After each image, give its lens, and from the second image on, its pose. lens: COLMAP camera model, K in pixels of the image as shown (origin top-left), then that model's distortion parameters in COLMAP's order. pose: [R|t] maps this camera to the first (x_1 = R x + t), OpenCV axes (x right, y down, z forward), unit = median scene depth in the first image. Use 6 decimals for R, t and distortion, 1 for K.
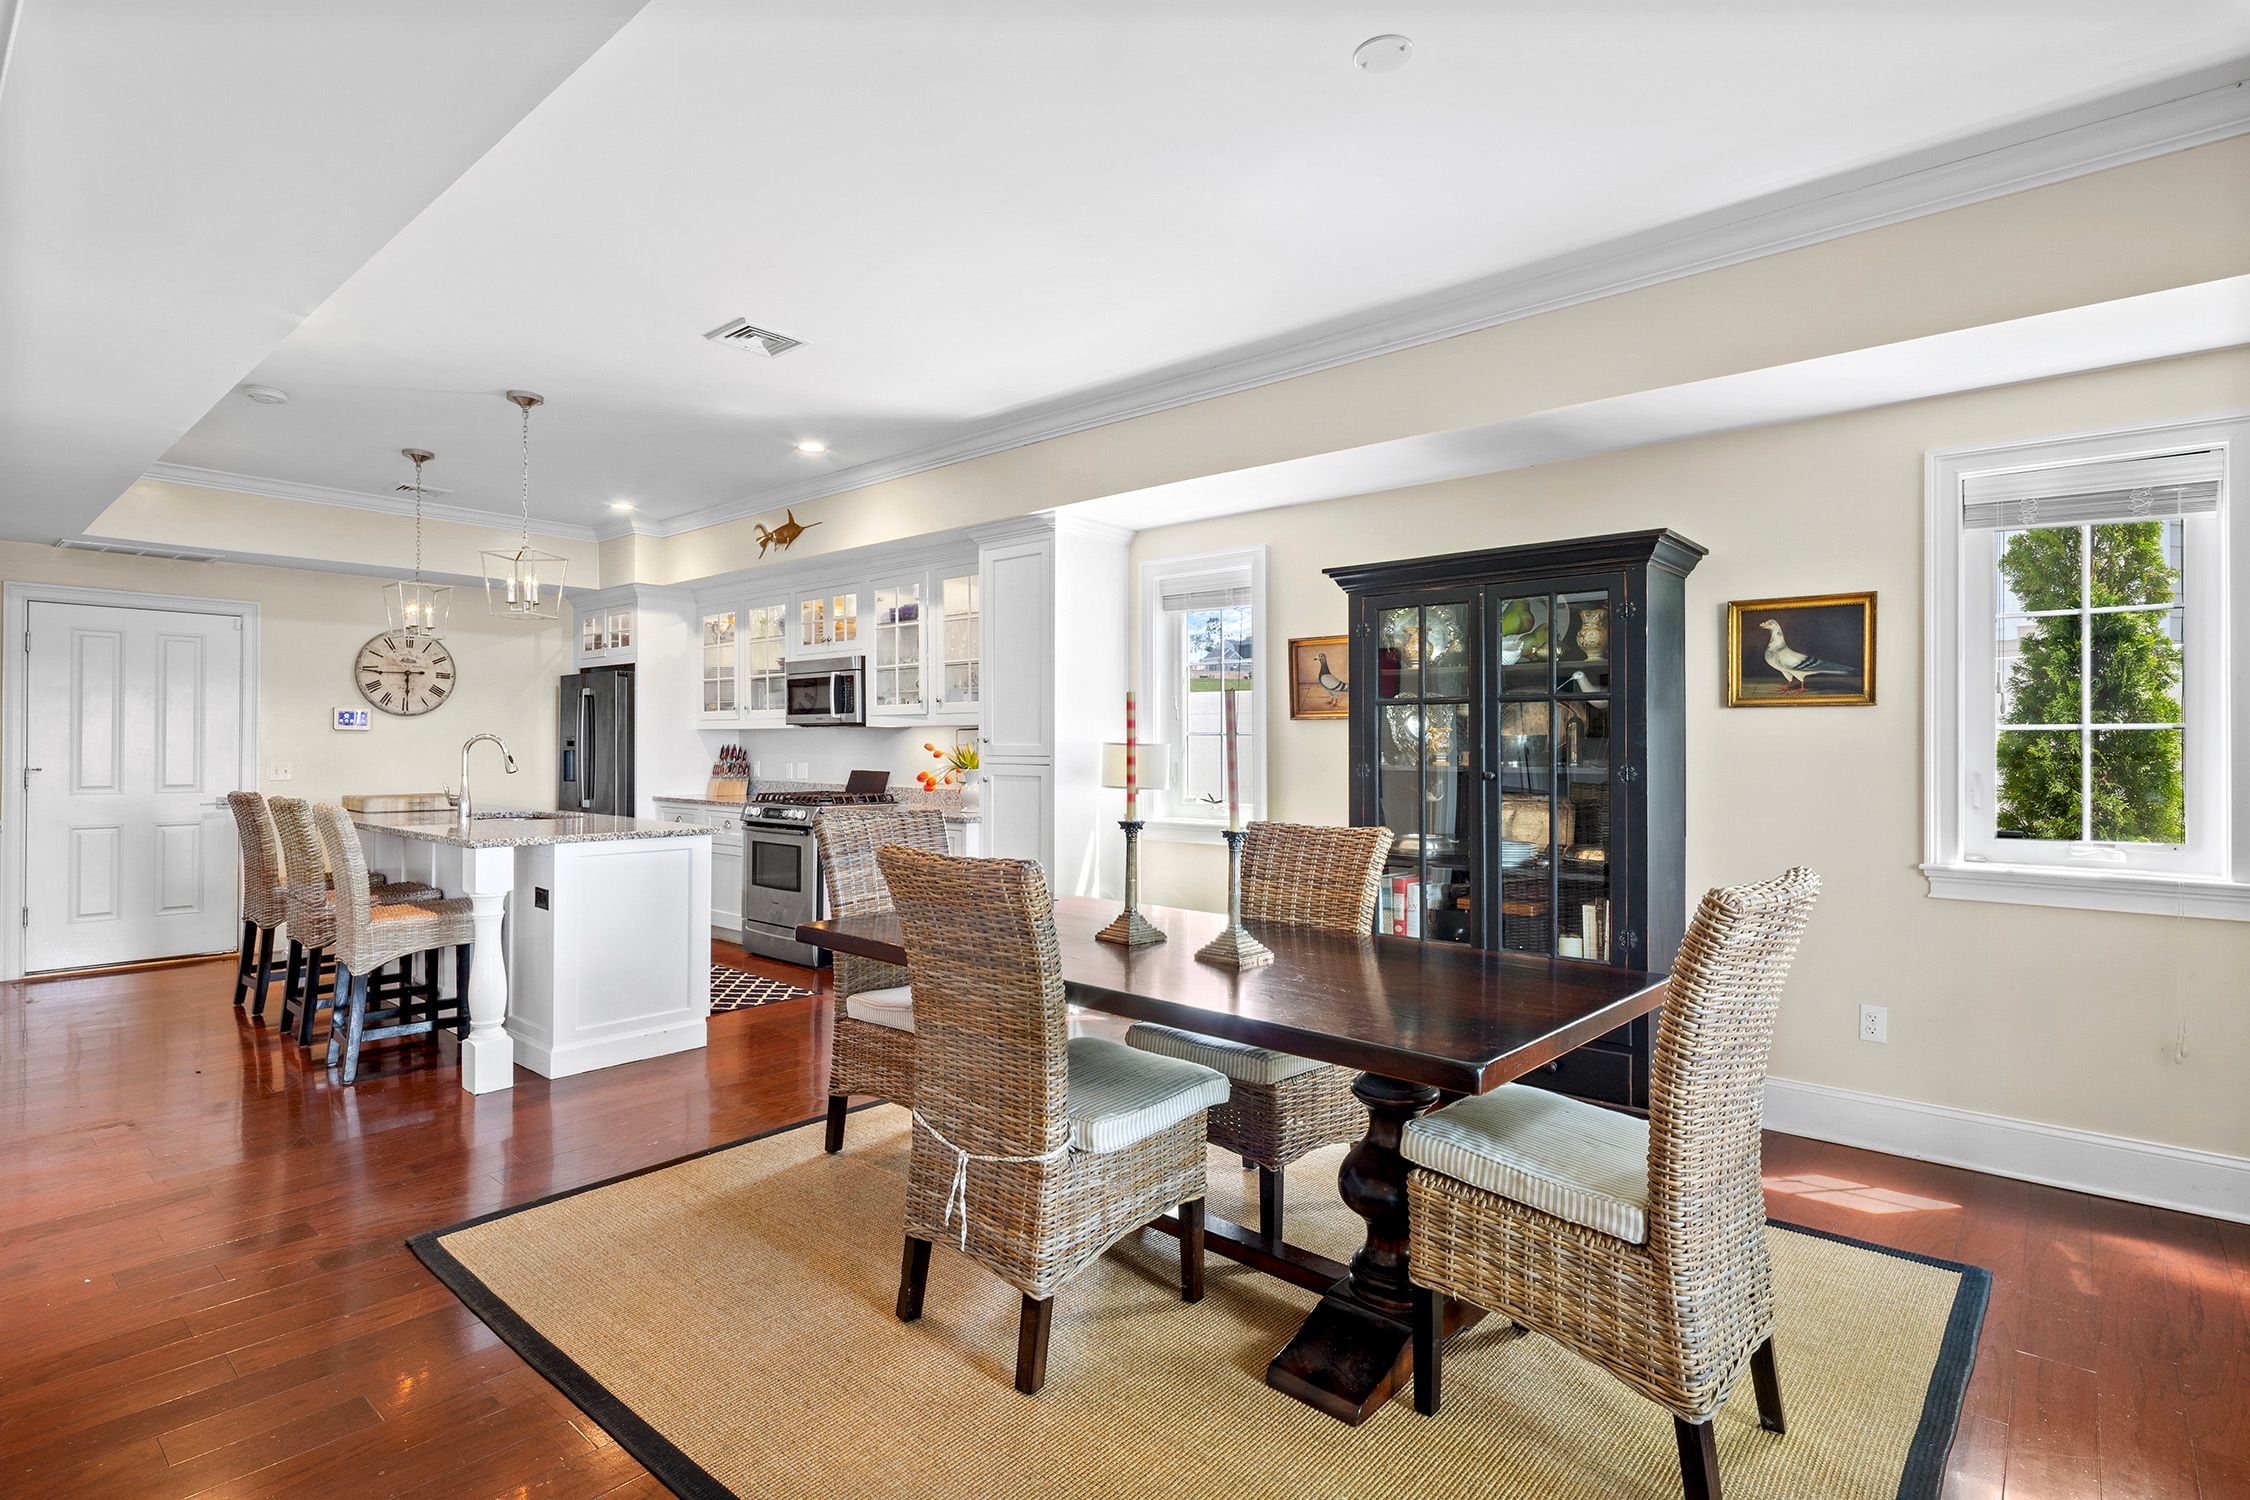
lens RADIAL K [[1089.9, 0, 1135.5], [0, 1089.9, 738.5], [0, 0, 1]] dist [-0.001871, -0.001626]
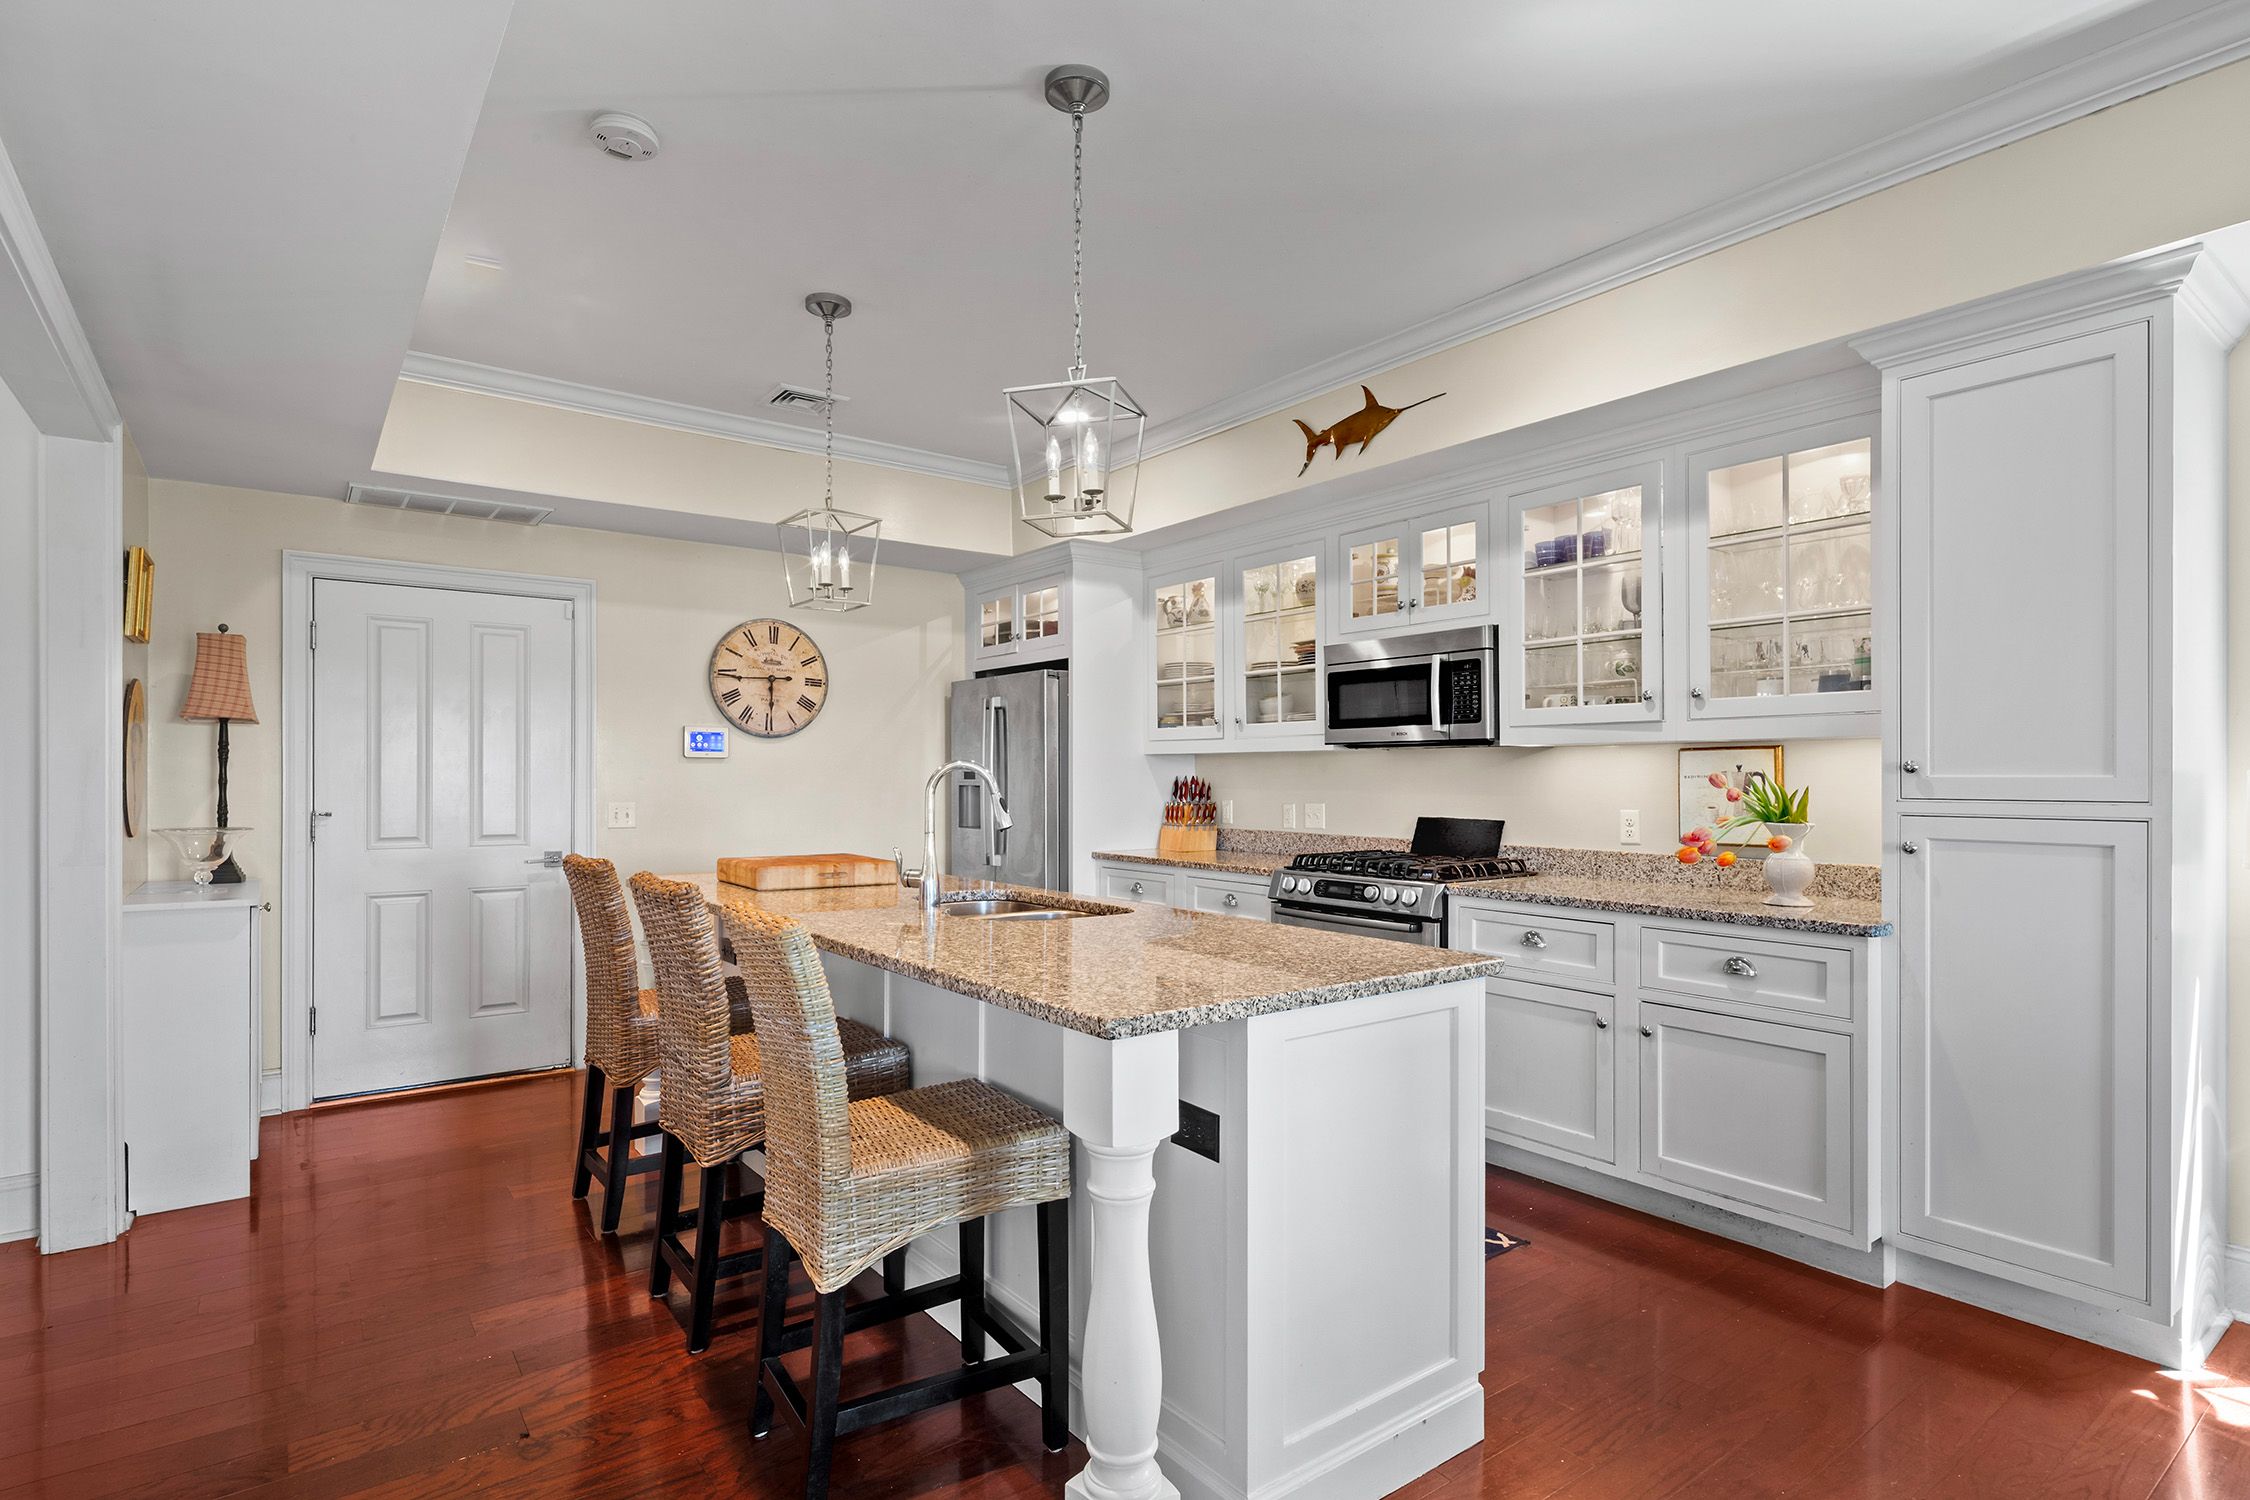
lens RADIAL K [[1123.2, 0, 1121.6], [0, 1123.2, 772.9], [0, 0, 1]] dist [0.004516, -0.000690]
pose [[0.975576, -0.003423, -0.219634, -0.310041], [0.004493, 0.999980, 0.004372, 0.000182], [0.219614, -0.005252, 0.975573, 0.359733]]
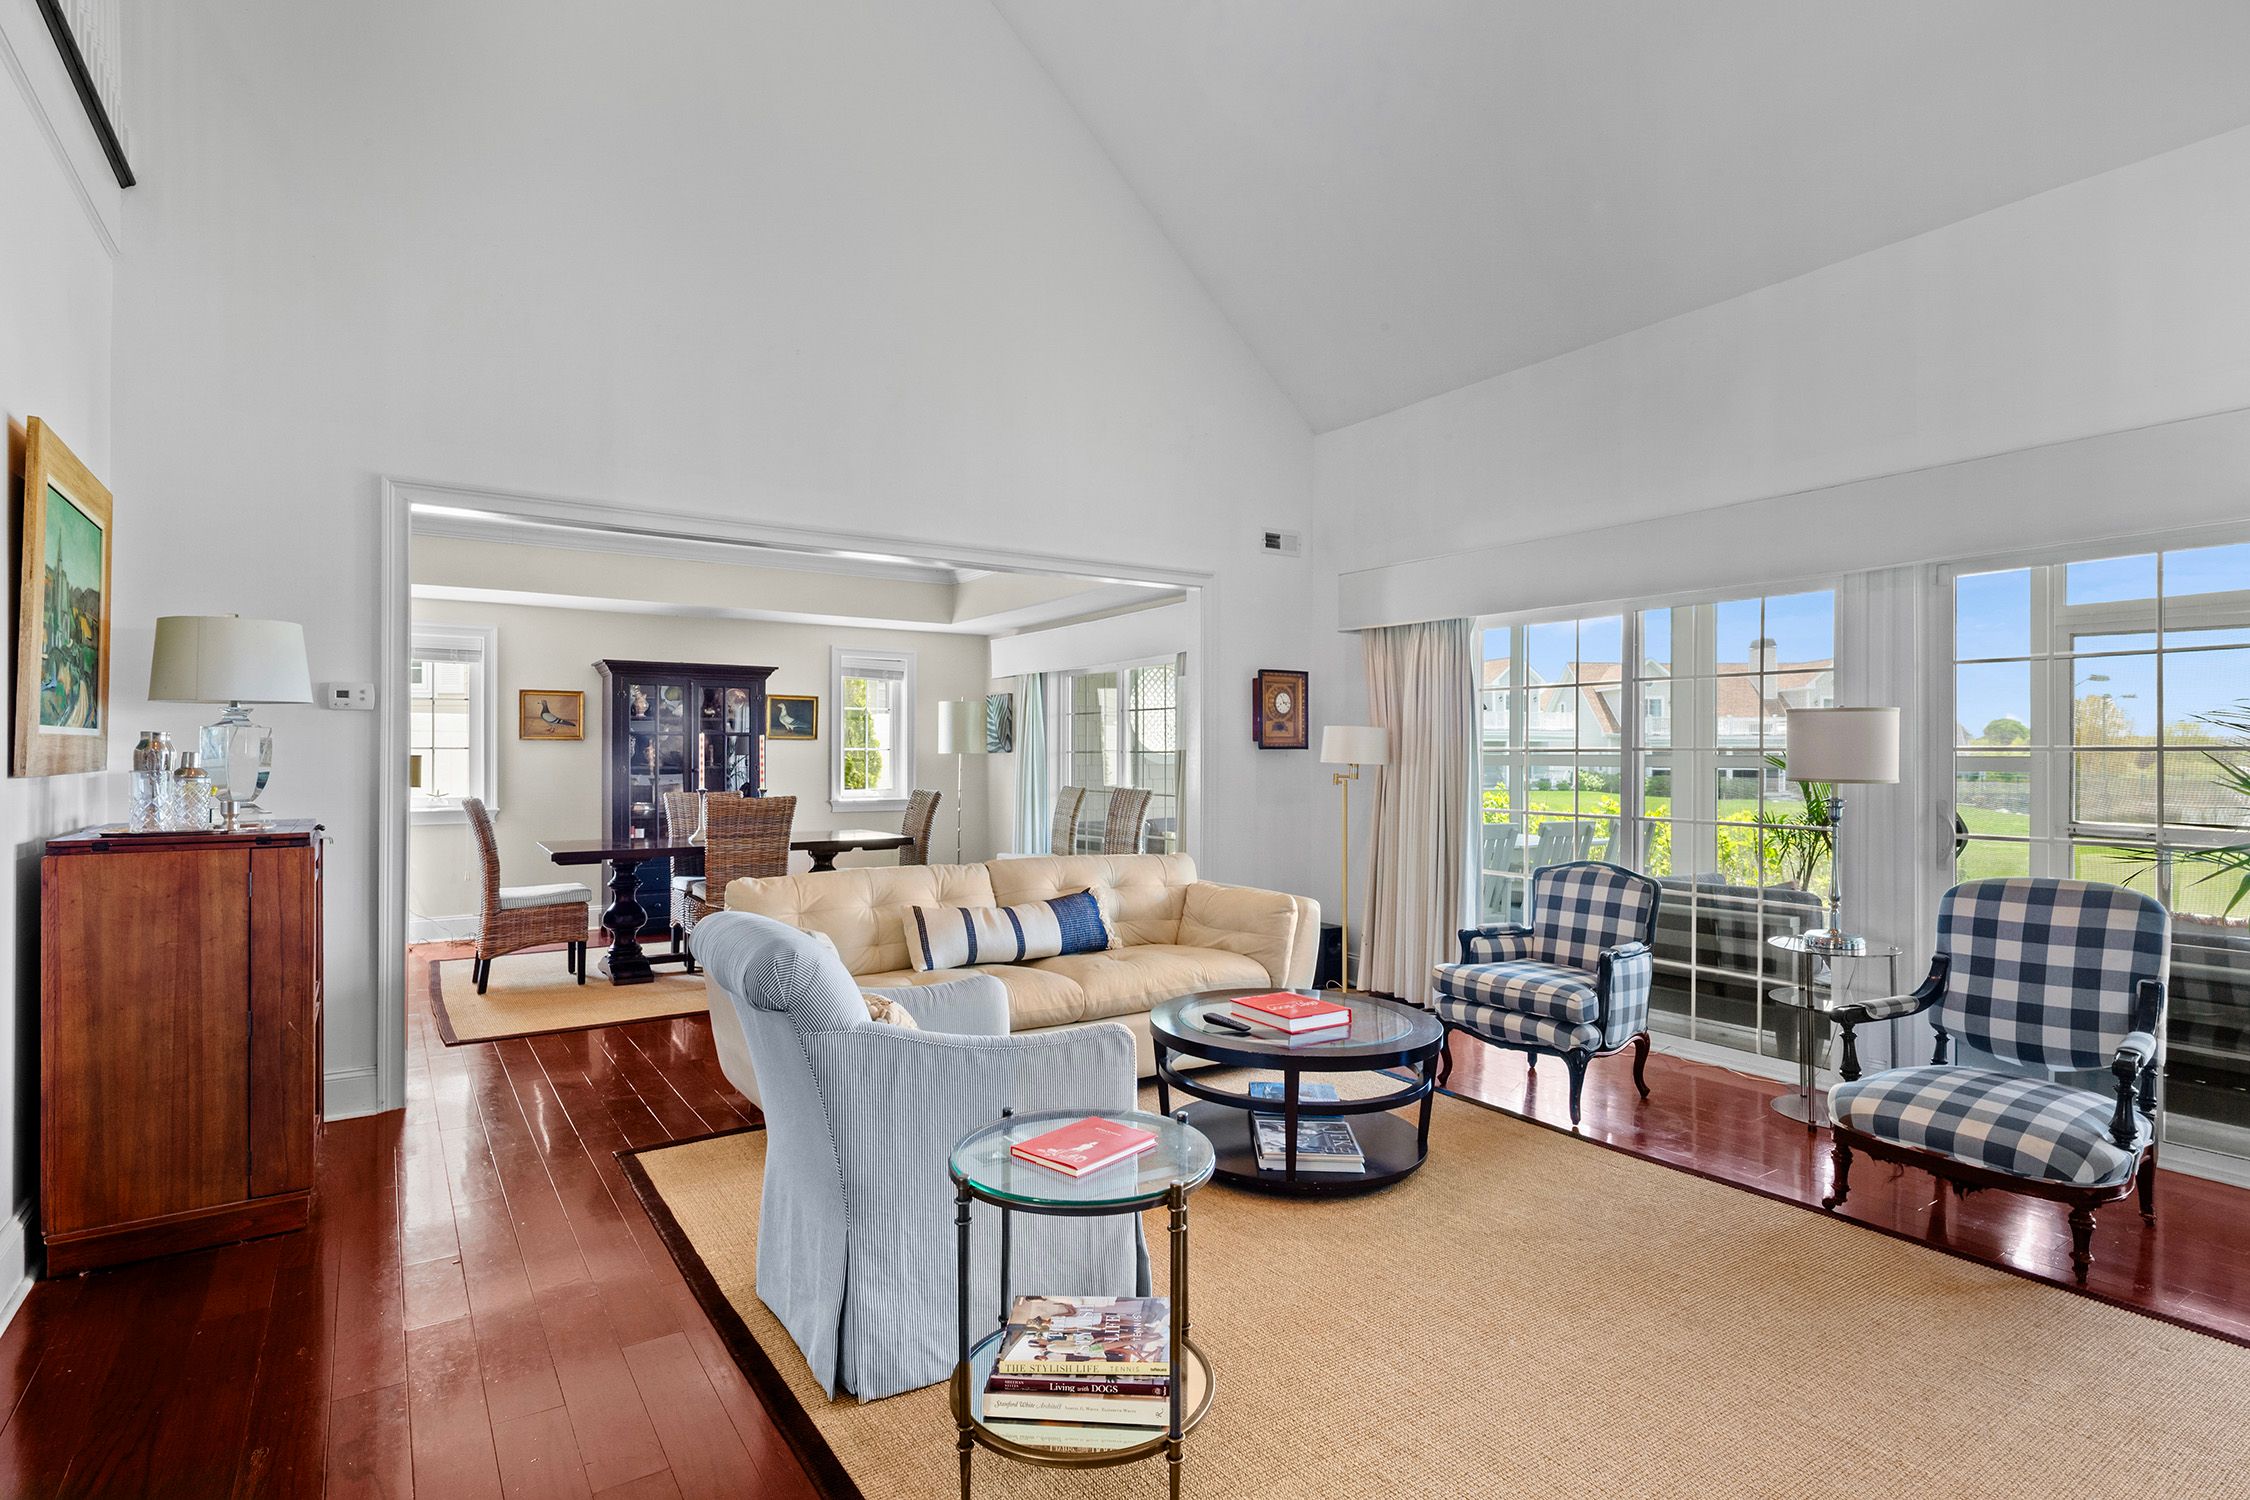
lens RADIAL K [[1110.6, 0, 1125.0], [0, 1110.6, 750.0], [0, 0, 1]] dist [0.004655, -0.006770]
pose [[0.256293, 0.002992, 0.966595, -0.903717], [-0.007676, 0.999970, -0.001060, -0.005278], [-0.966569, -0.007148, 0.256308, -0.206132]]
